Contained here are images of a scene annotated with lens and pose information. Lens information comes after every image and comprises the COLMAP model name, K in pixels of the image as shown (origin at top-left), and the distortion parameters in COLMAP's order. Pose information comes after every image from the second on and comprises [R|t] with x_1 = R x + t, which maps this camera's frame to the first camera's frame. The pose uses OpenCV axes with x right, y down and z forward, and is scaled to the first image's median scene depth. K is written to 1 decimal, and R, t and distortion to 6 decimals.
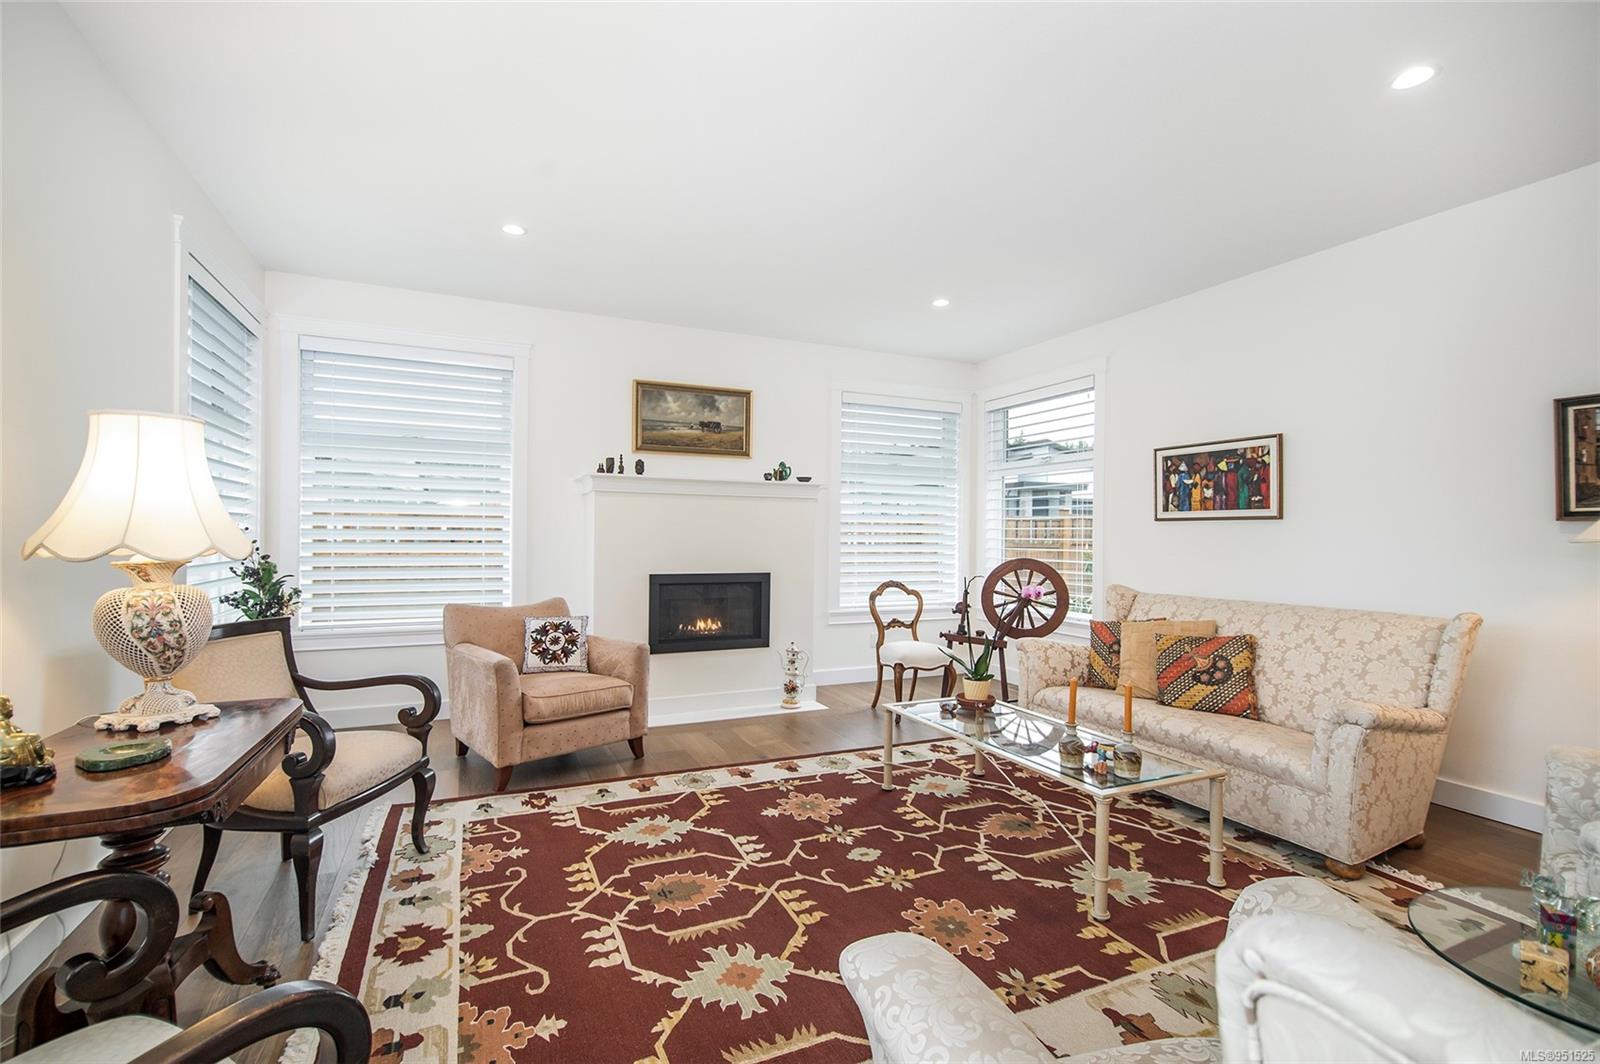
lens RADIAL K [[730.2, 0, 801.2], [0, 730.2, 535.3], [0, 0, 1]] dist [0.010247, -0.000525]
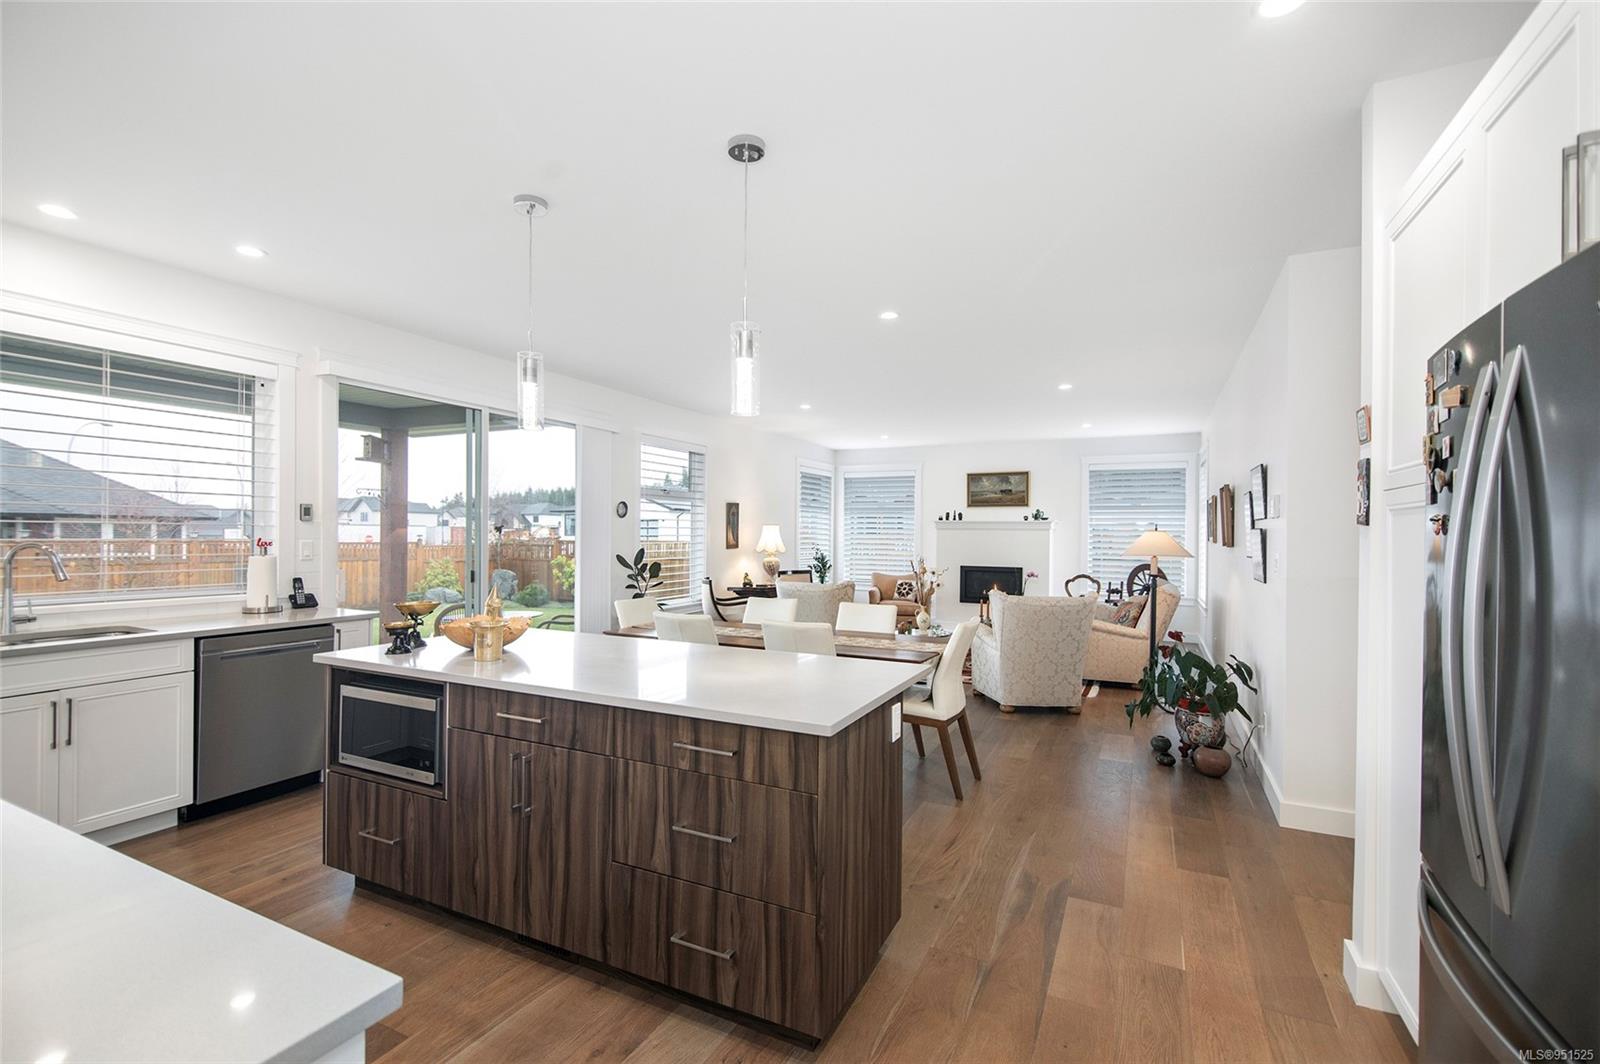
lens RADIAL K [[730.2, 0, 795.4], [0, 730.2, 528.5], [0, 0, 1]] dist [0.010247, -0.000525]
pose [[0.640336, -0.000752, -0.768094, 1.075438], [0.002349, 0.999997, 0.000980, -0.056166], [0.768091, -0.002432, 0.640336, -0.734354]]
